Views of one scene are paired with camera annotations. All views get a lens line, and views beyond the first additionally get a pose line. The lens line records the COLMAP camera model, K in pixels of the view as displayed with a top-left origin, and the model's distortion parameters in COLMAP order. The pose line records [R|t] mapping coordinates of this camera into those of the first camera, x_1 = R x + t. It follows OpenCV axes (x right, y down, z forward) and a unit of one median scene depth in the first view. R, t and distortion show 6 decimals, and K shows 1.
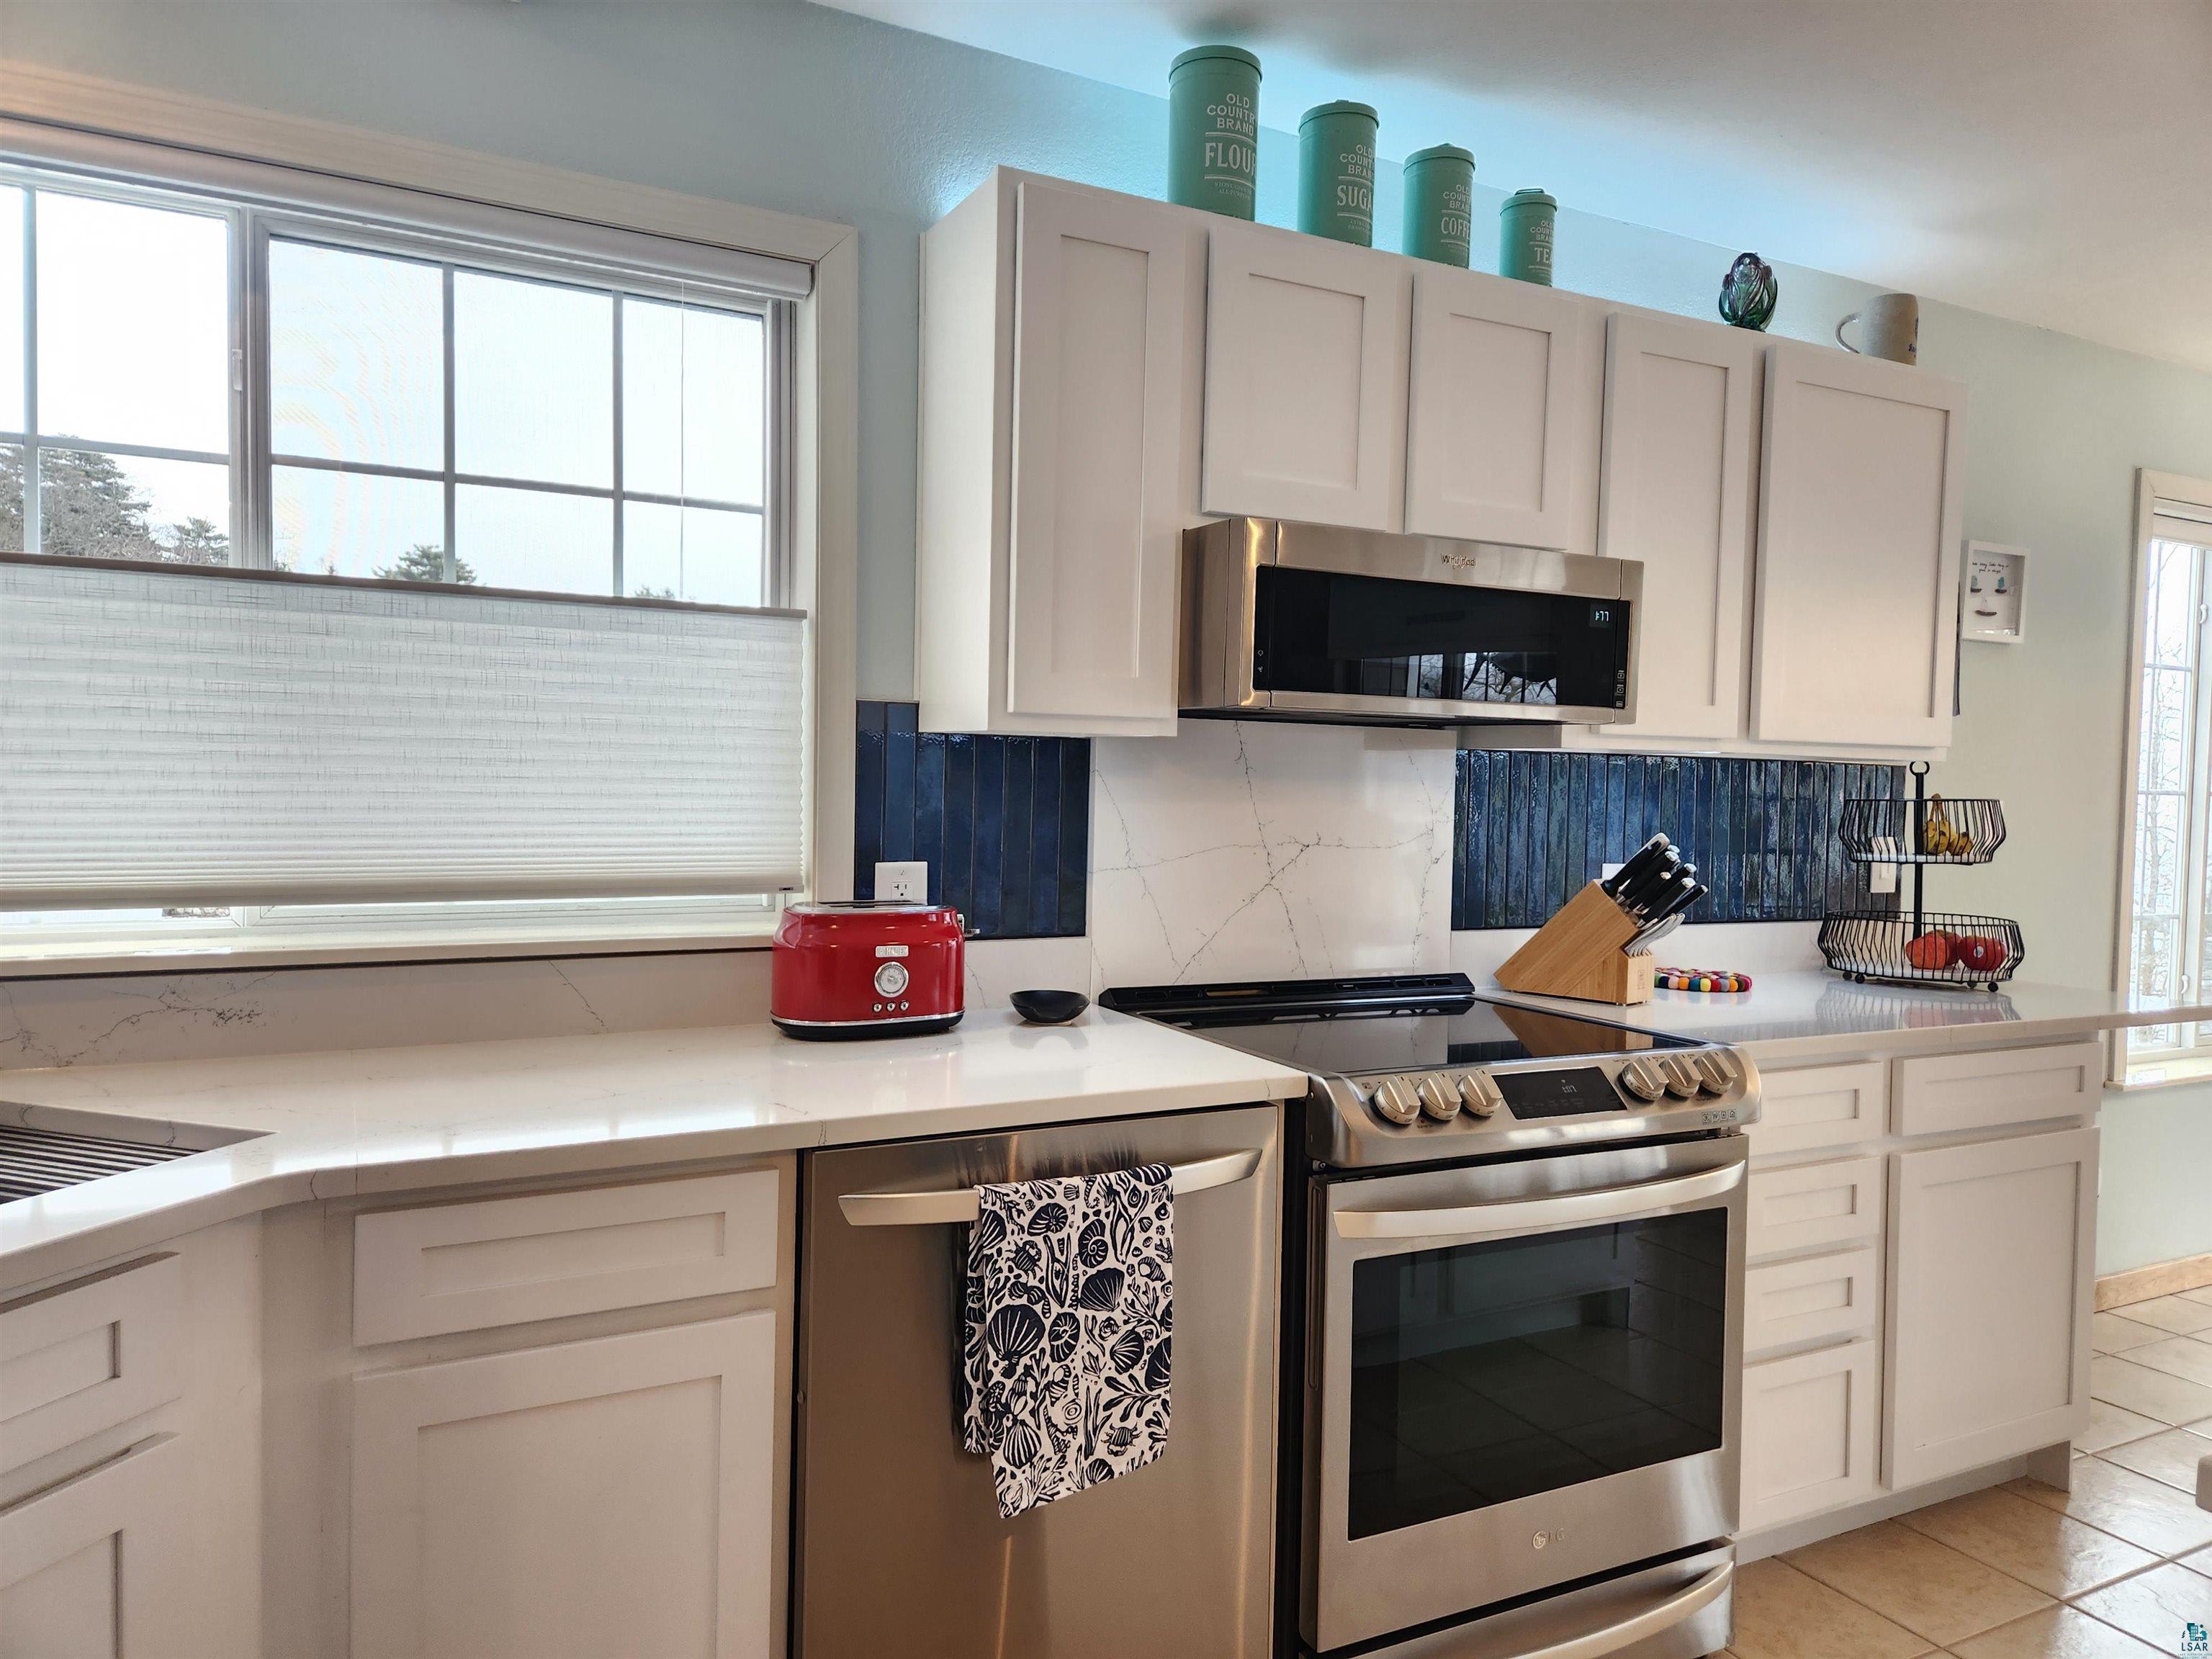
lens RADIAL K [[1464.3, 0, 1097.3], [0, 1464.3, 841.7], [0, 0, 1]] dist [0.095362, -0.097012]
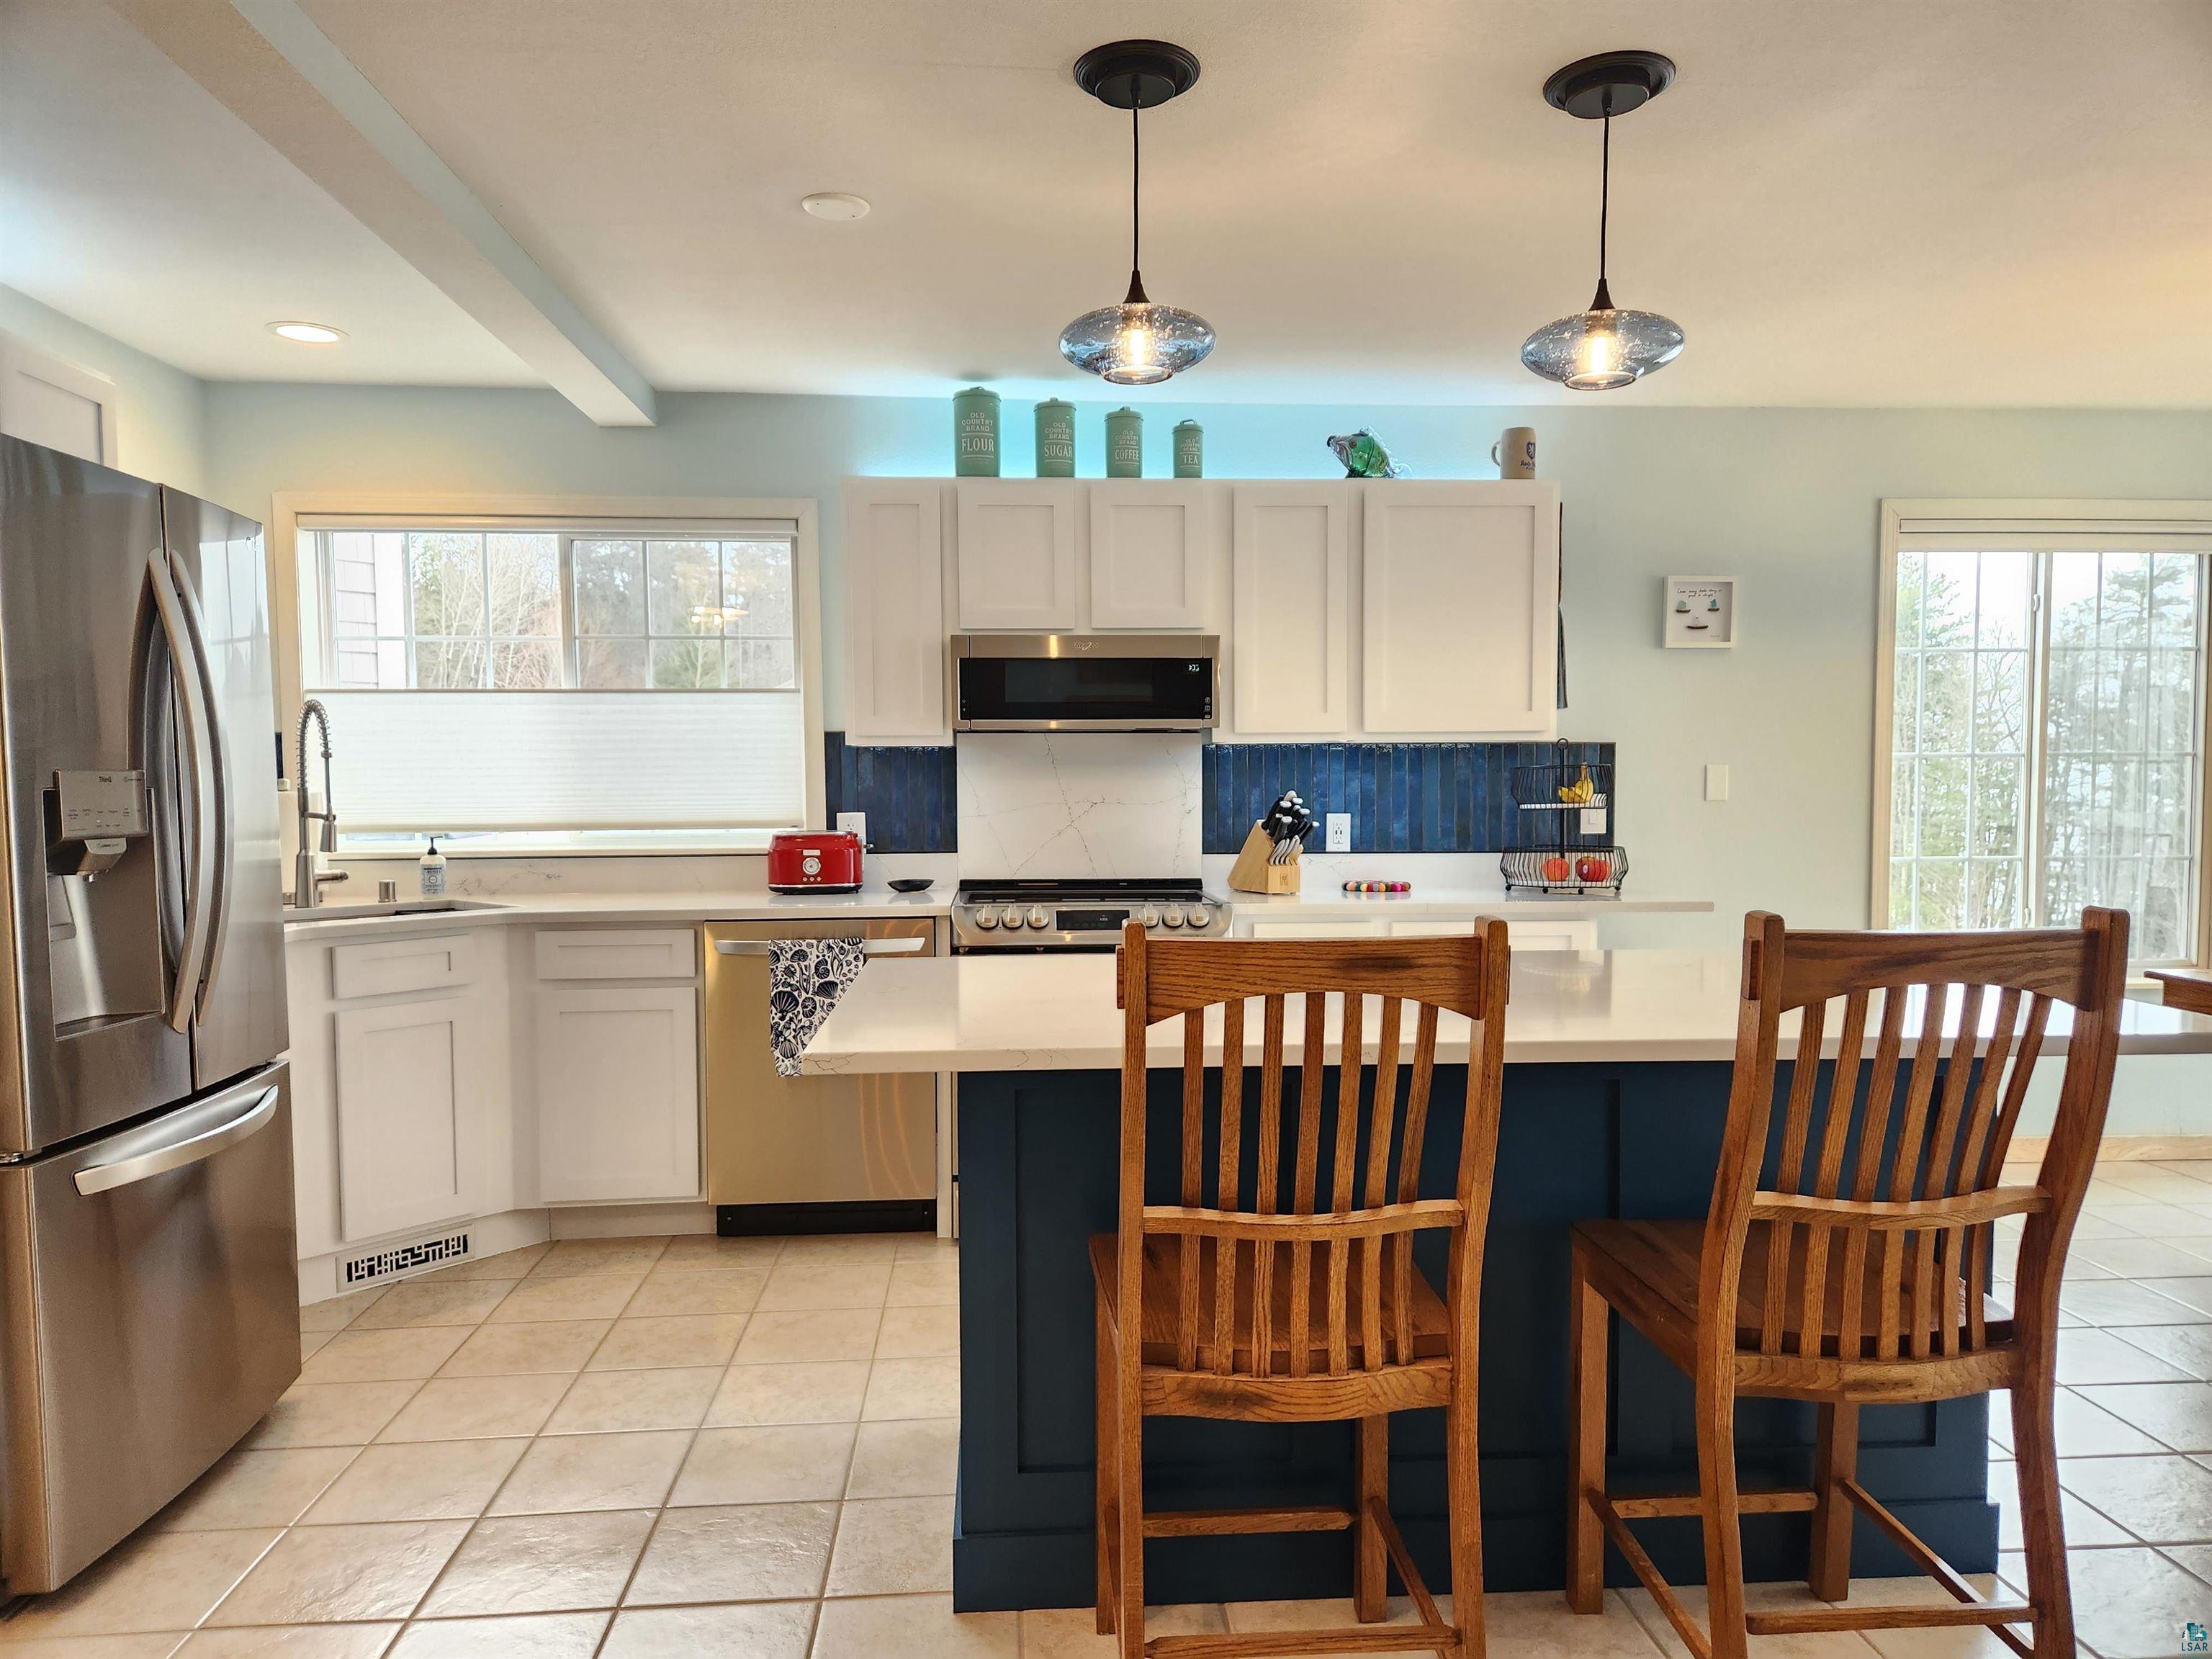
lens RADIAL K [[1475.6, 0, 1095.9], [0, 1475.6, 862.5], [0, 0, 1]] dist [0.092644, -0.080497]
pose [[0.915885, -0.003705, -0.401423, 1.027021], [0.006943, 0.999954, 0.006611, 0.074404], [0.401380, -0.008842, 0.915869, -0.732656]]
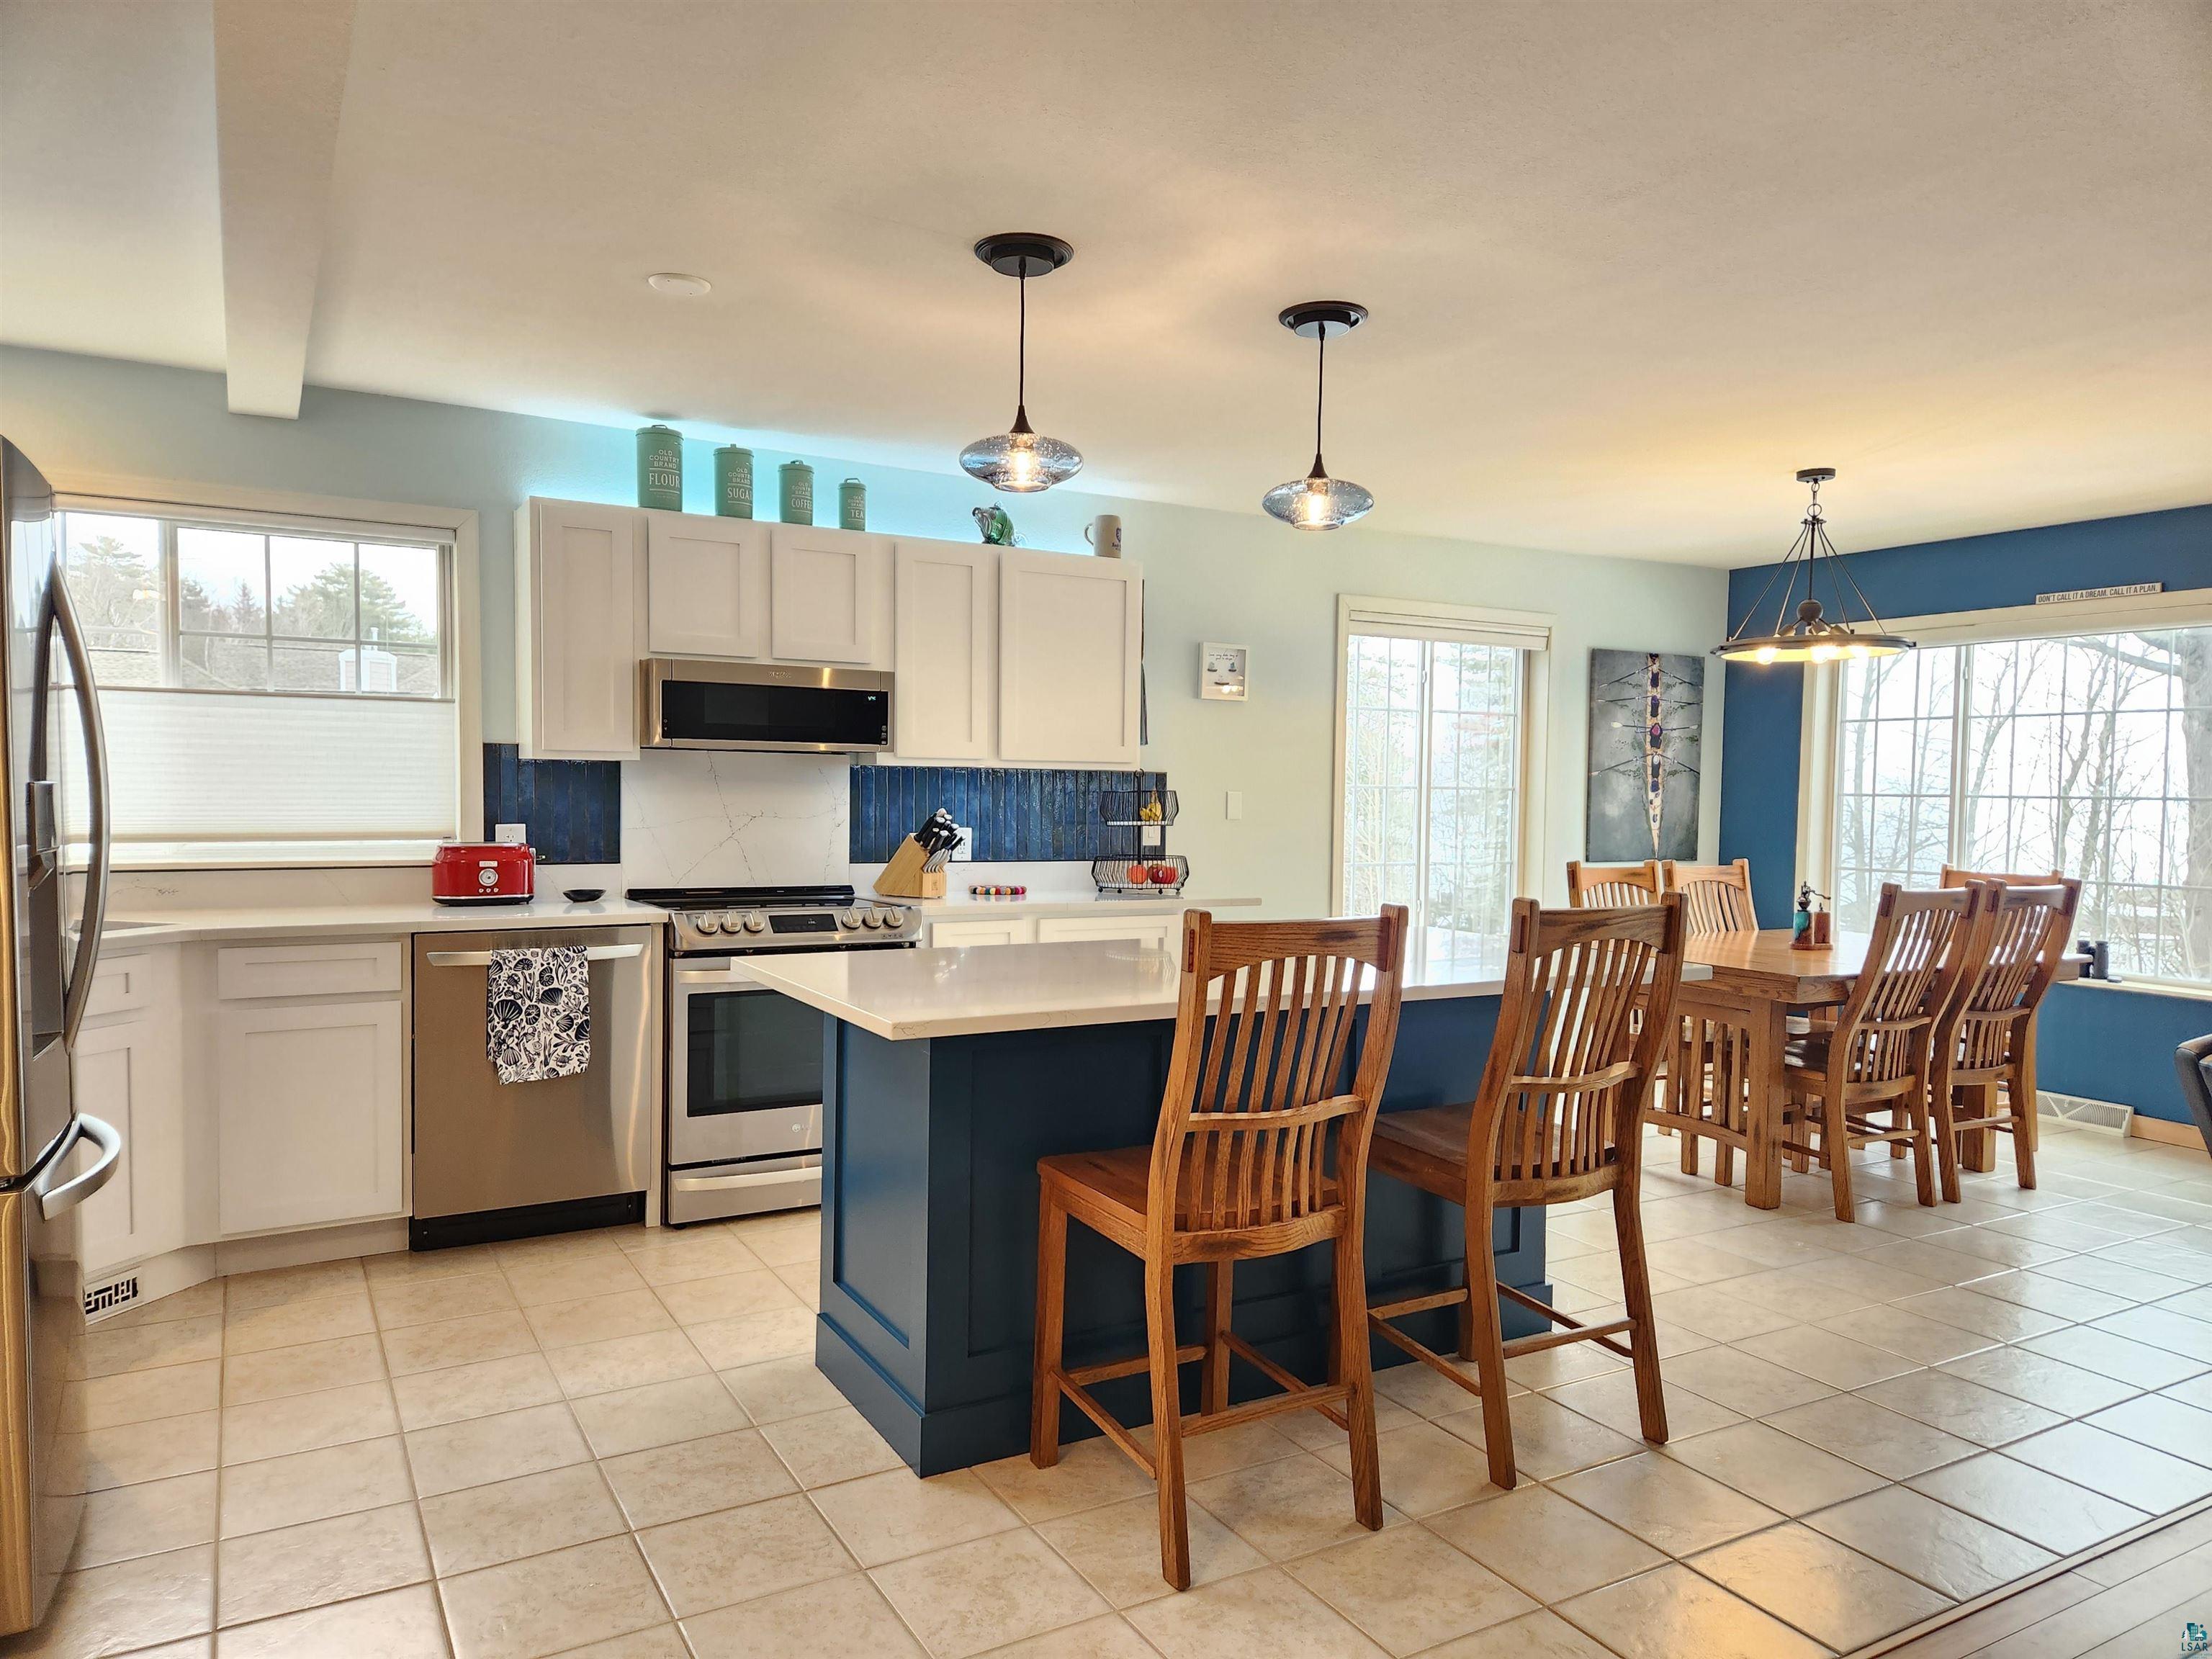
lens RADIAL K [[1475.6, 0, 1095.9], [0, 1475.6, 862.5], [0, 0, 1]] dist [0.092644, -0.080497]
pose [[0.999284, -0.010676, 0.036304, 0.620675], [0.010497, 0.999932, 0.005106, 0.067911], [-0.036356, -0.004722, 0.999328, -1.114237]]
